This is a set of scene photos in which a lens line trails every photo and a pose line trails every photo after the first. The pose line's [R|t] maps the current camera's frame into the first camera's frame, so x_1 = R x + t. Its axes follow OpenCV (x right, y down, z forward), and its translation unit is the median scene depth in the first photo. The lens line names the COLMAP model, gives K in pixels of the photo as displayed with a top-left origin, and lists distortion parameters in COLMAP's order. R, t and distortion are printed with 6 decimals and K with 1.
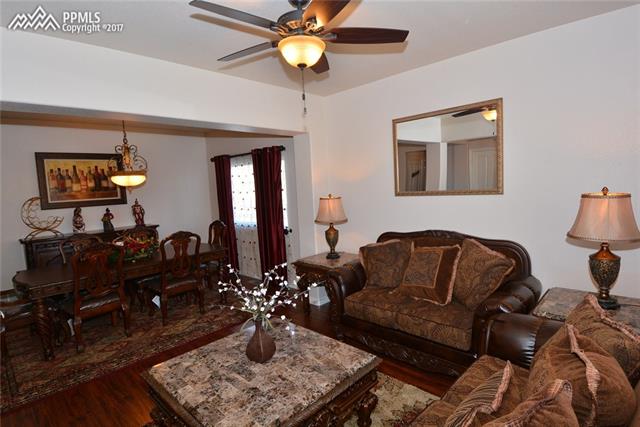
lens RADIAL K [[334.2, 0, 320.3], [0, 334.2, 209.9], [0, 0, 1]] dist [0.052124, -0.059963]
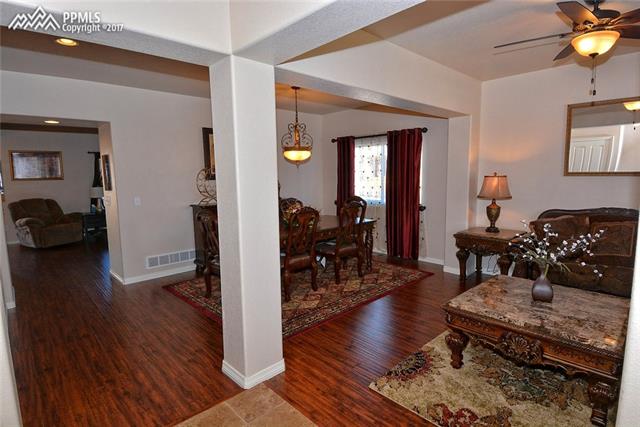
lens RADIAL K [[334.2, 0, 320.3], [0, 334.2, 209.9], [0, 0, 1]] dist [0.052124, -0.059963]
pose [[0.997850, 0.039873, -0.052013, -0.465444], [-0.038060, 0.998648, 0.035396, 0.055061], [0.053354, -0.033340, 0.998019, -0.120220]]
